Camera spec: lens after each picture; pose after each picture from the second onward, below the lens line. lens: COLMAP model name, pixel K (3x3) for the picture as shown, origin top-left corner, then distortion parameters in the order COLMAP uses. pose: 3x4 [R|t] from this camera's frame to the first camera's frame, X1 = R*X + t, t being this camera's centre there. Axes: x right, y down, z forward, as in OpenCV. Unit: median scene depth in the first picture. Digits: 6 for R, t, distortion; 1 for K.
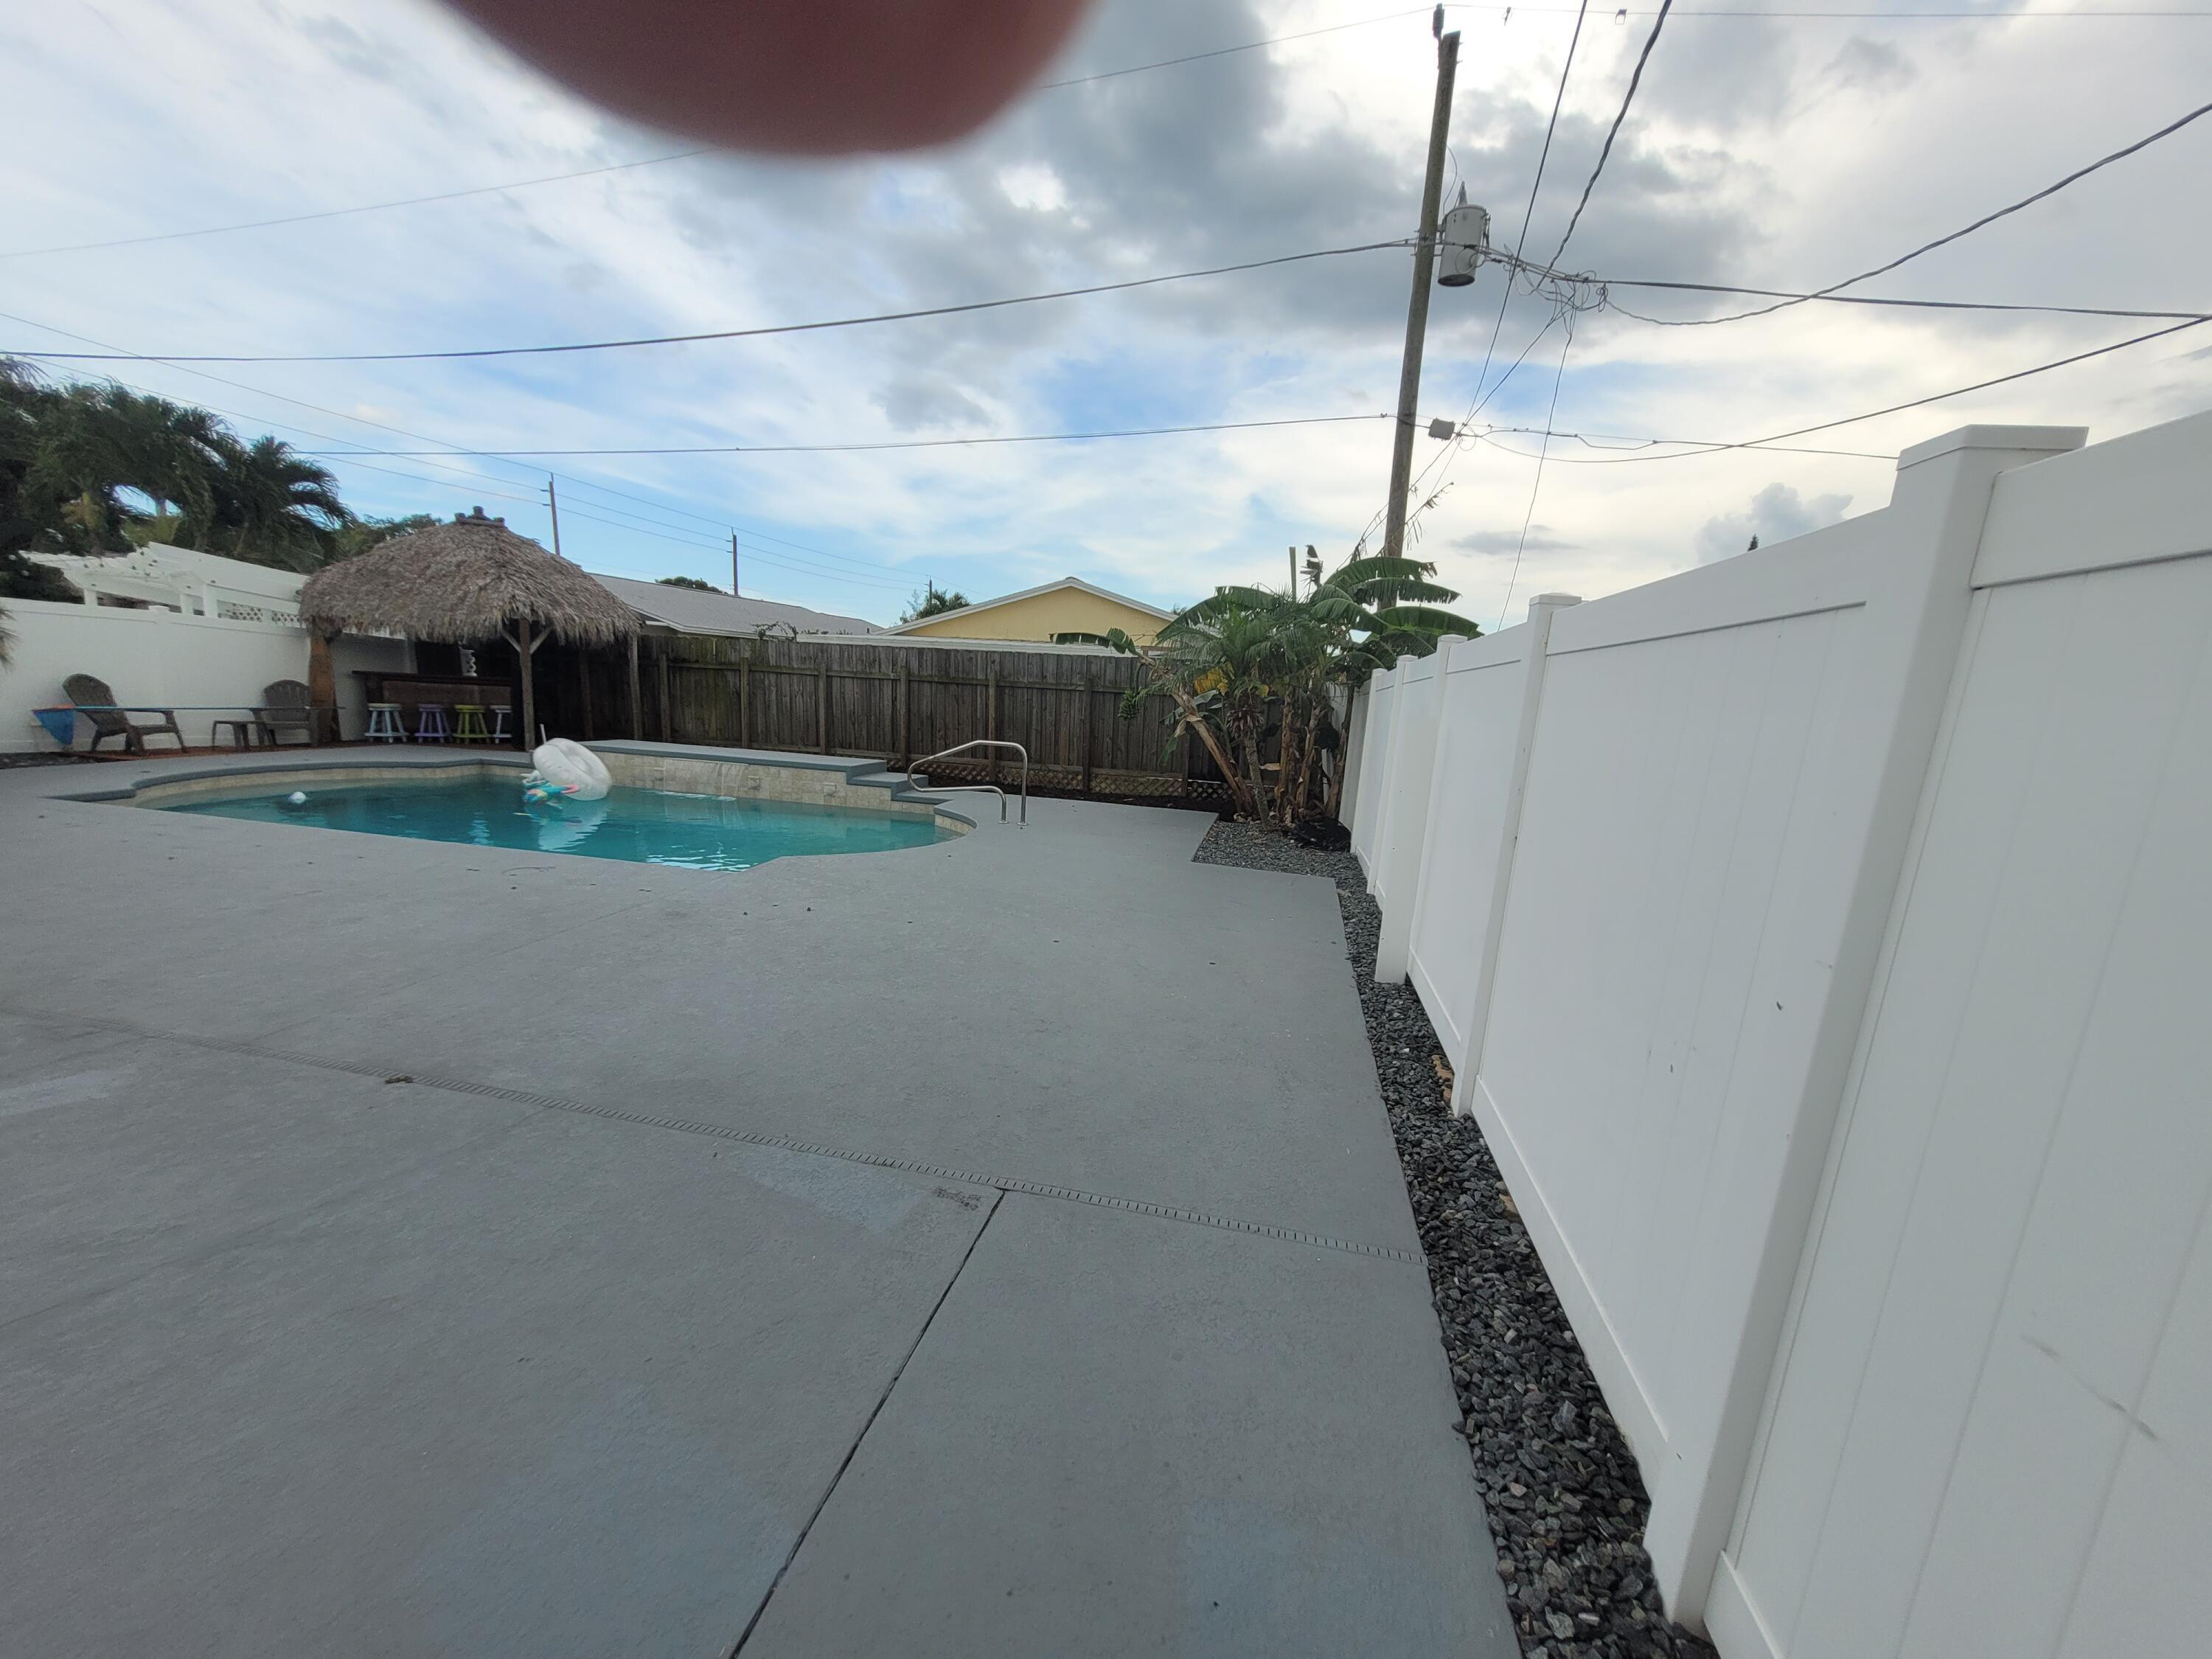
lens RADIAL K [[864.3, 0, 1103.3], [0, 864.3, 835.2], [0, 0, 1]] dist [0.001525, 0.000827]
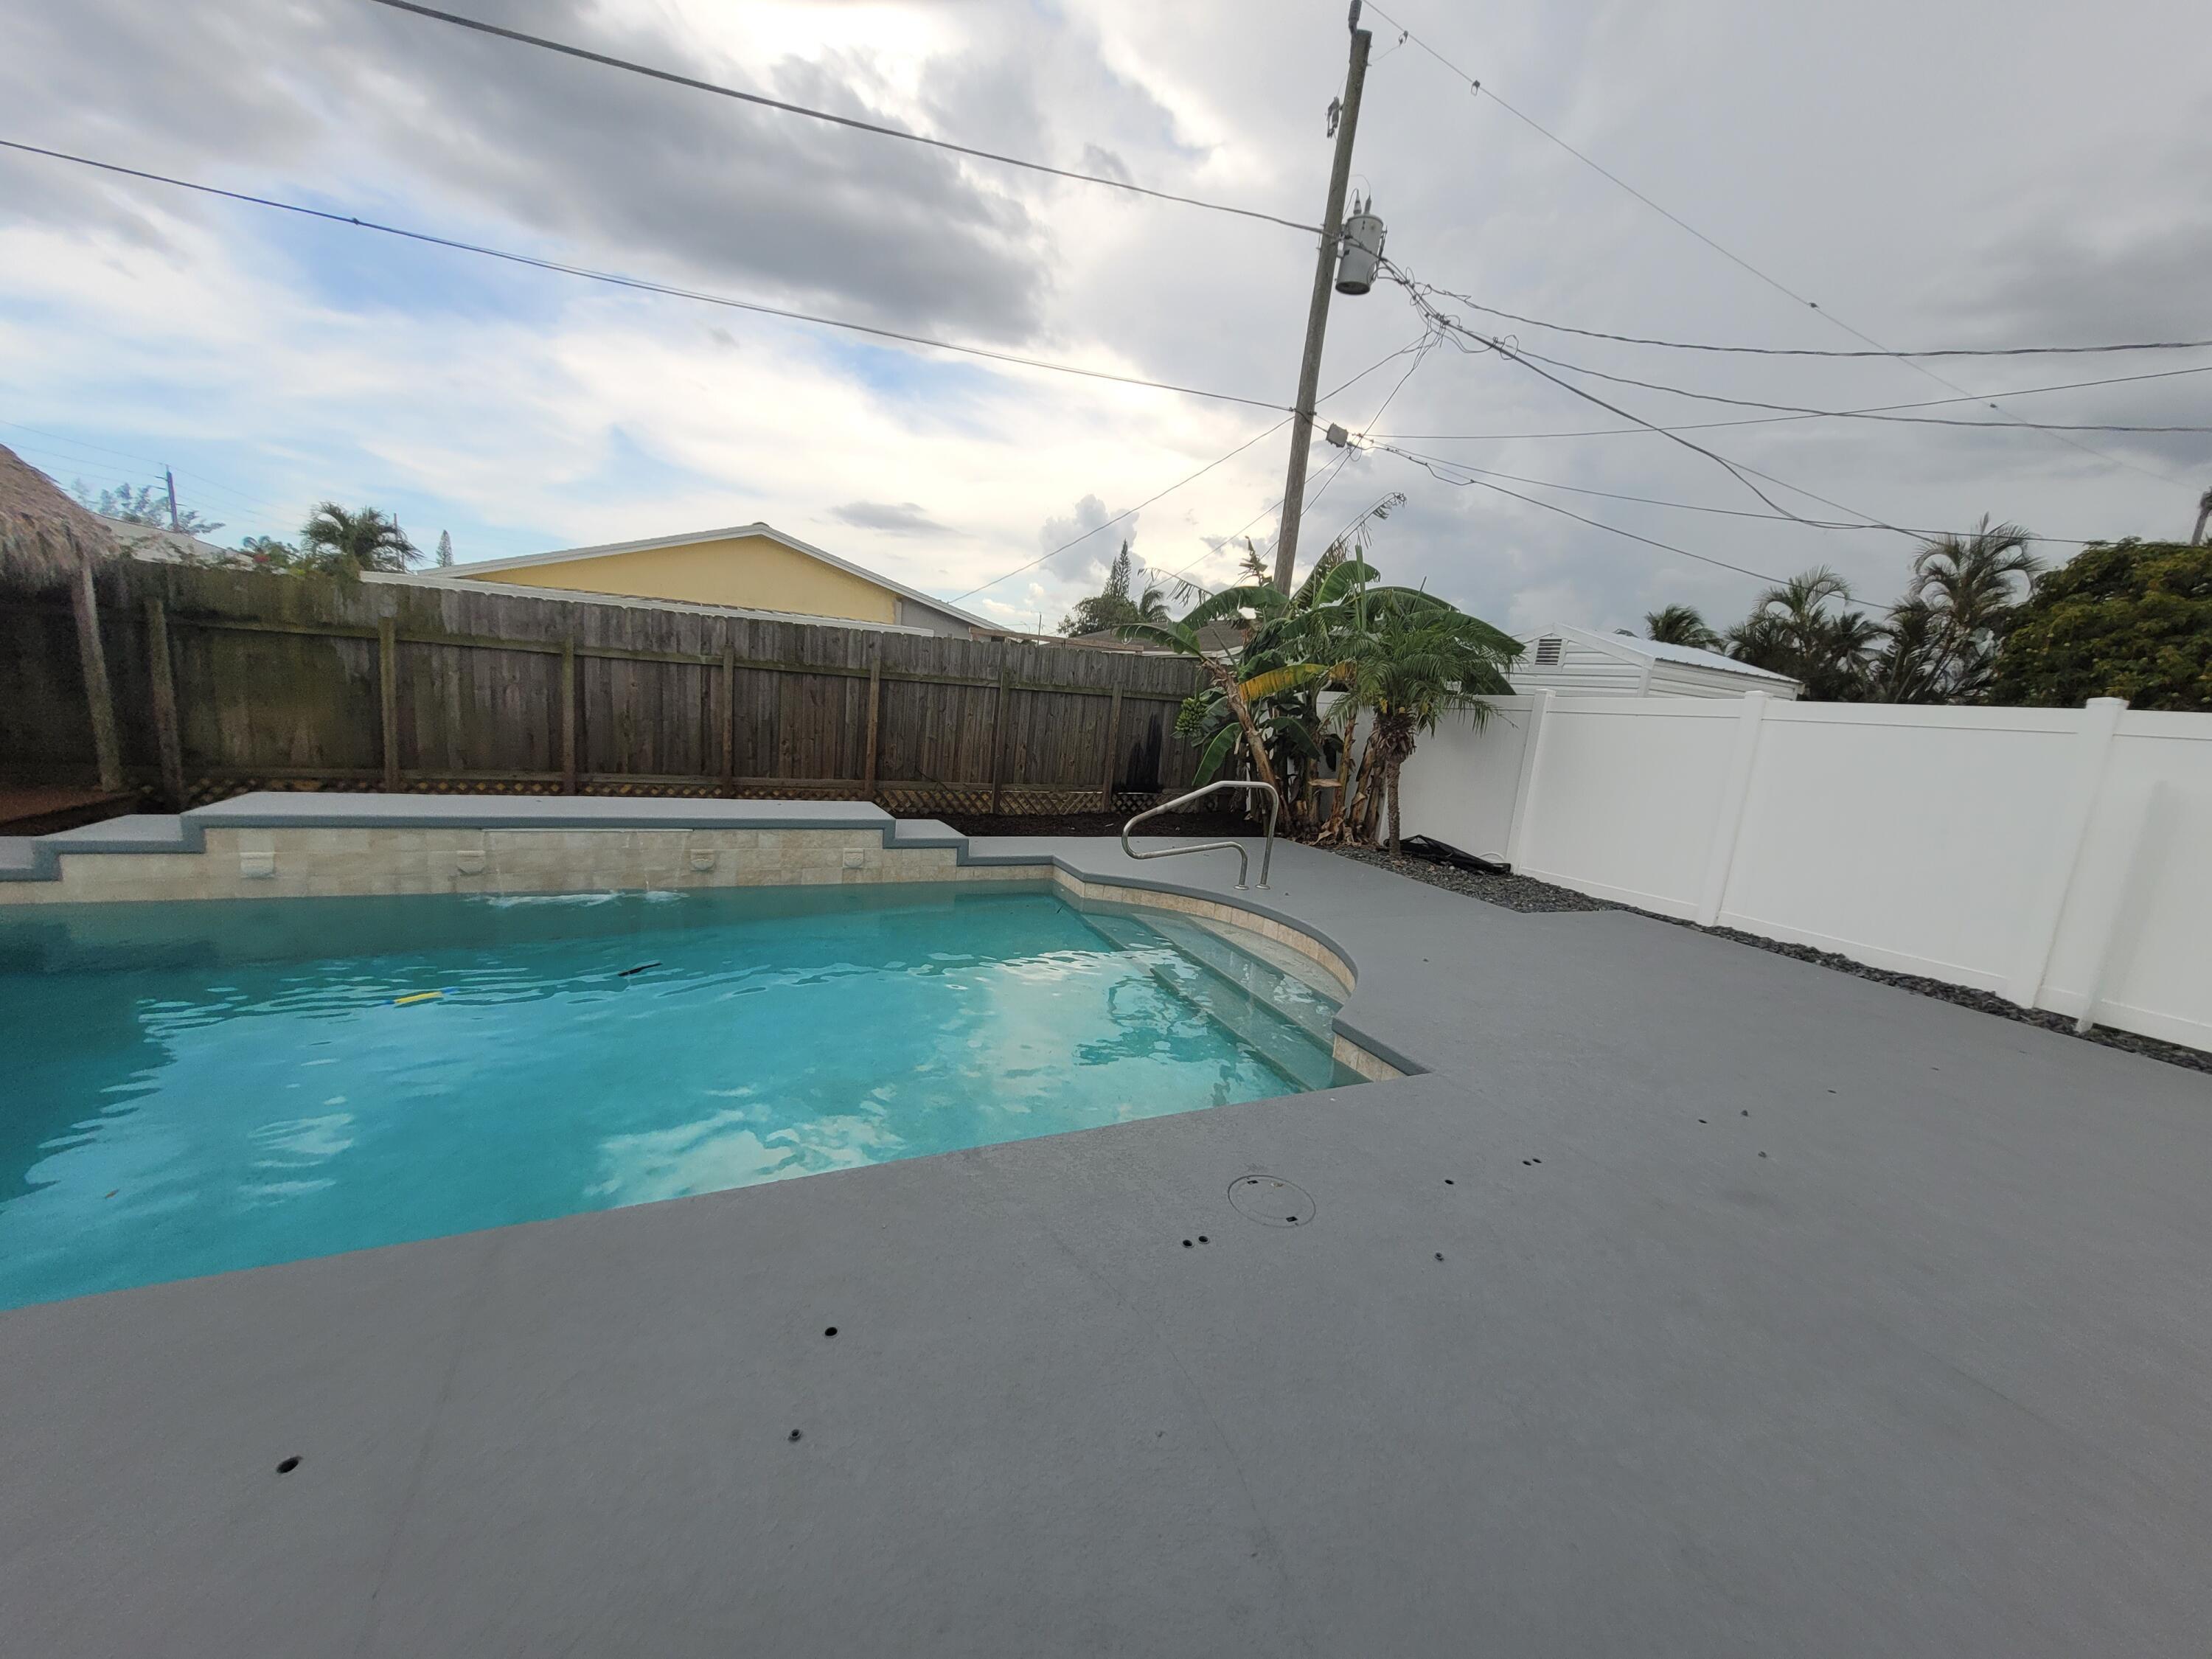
lens RADIAL K [[864.2, 0, 1104.8], [0, 864.2, 837.8], [0, 0, 1]] dist [0.002187, -0.000505]
pose [[0.797451, -0.095112, 0.595840, -0.425440], [0.070911, 0.995428, 0.063993, -0.074765], [-0.599202, -0.008780, 0.800550, 0.311426]]
